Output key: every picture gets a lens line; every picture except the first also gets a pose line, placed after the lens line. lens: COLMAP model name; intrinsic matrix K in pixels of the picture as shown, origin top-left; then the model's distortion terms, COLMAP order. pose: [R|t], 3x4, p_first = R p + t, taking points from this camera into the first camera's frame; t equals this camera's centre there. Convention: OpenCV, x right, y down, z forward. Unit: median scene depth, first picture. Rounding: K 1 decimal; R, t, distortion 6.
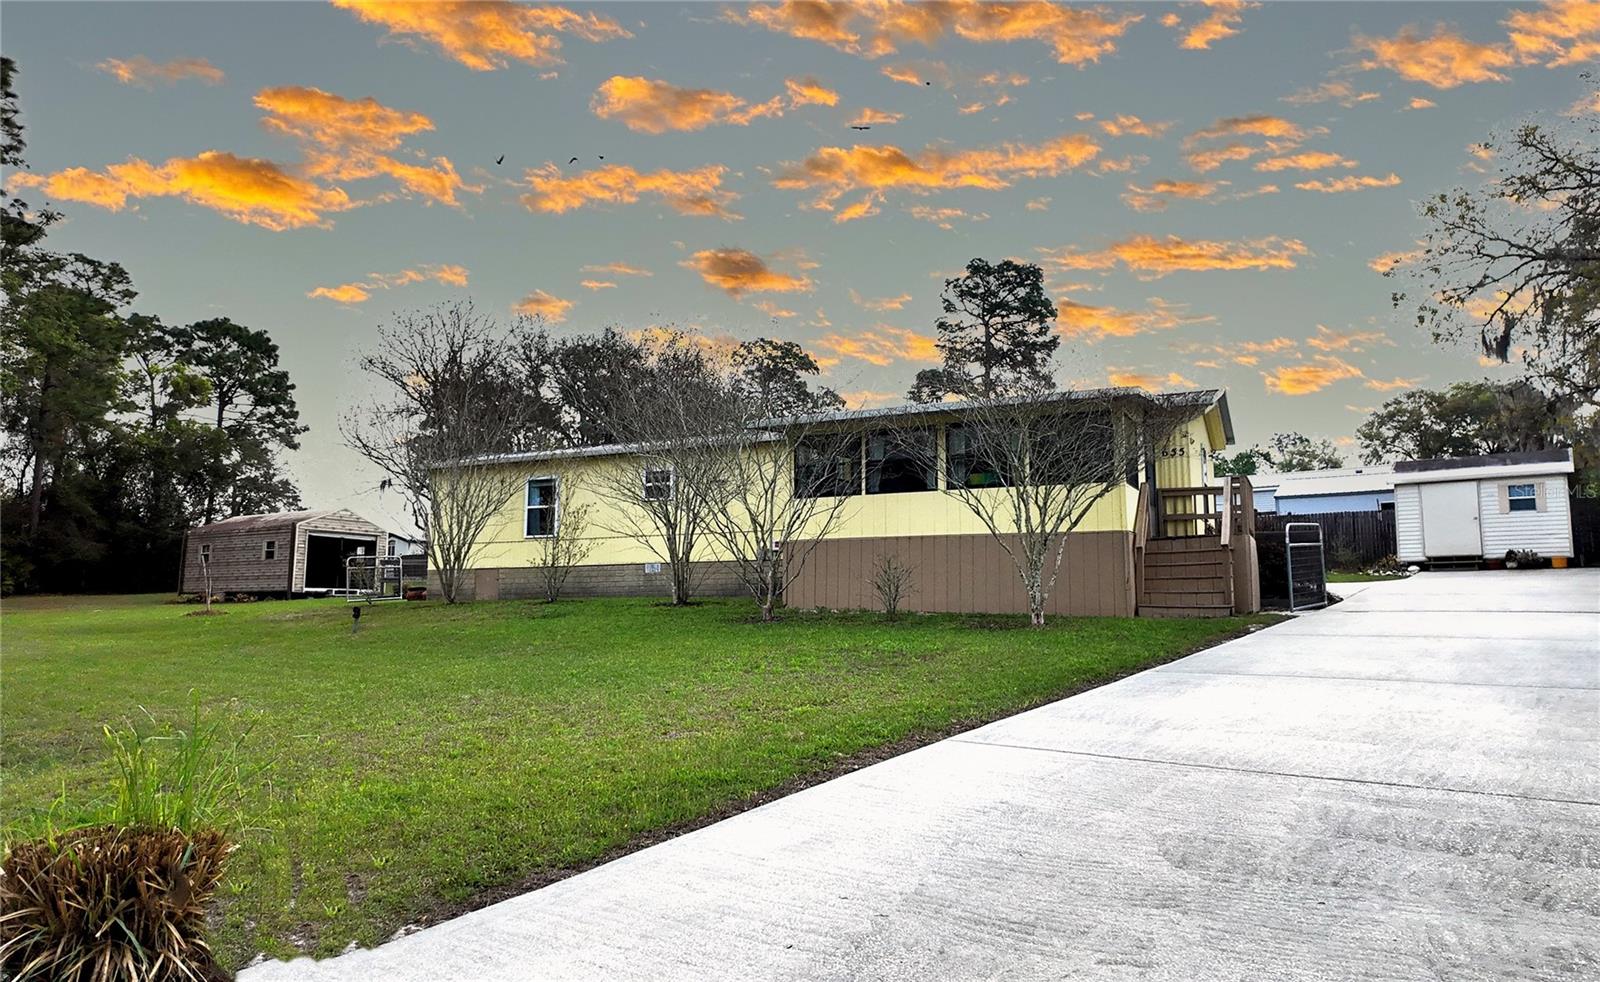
lens RADIAL K [[1025.0, 0, 800.0], [0, 1025.0, 491.0], [0, 0, 1]] dist [-0.000543, -0.002319]
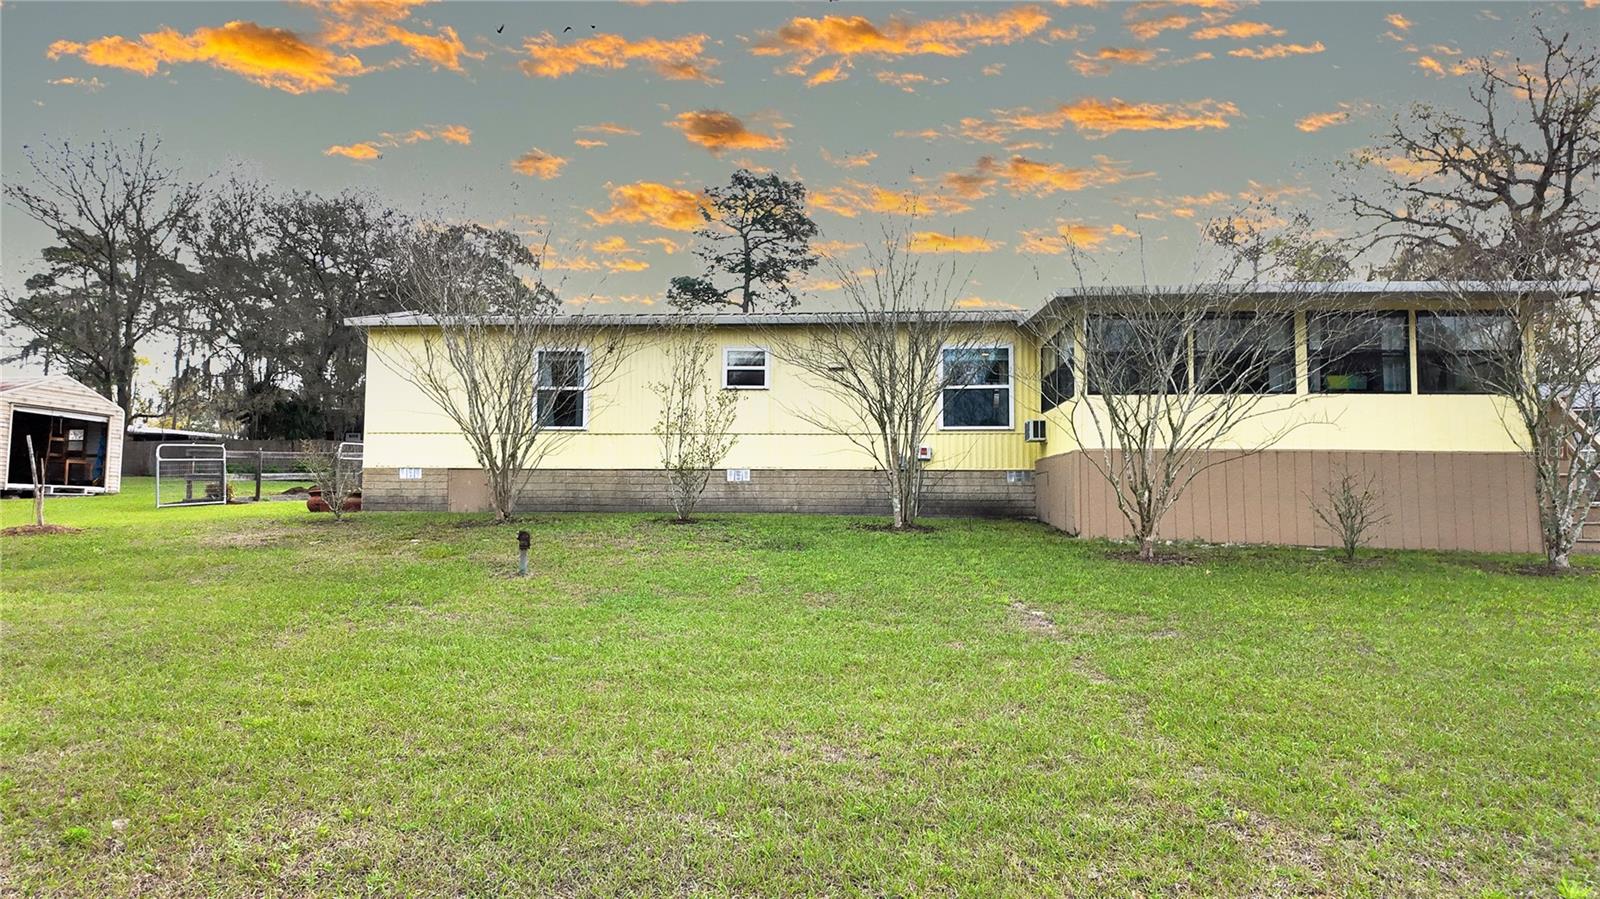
lens RADIAL K [[929.1, 0, 800.0], [0, 929.1, 449.5], [0, 0, 1]] dist [0.096327, -0.129100]
pose [[0.923832, 0.033503, 0.381330, -0.264559], [-0.053546, 0.997679, 0.042070, 0.017063], [-0.379035, -0.059284, 0.923481, 0.235389]]
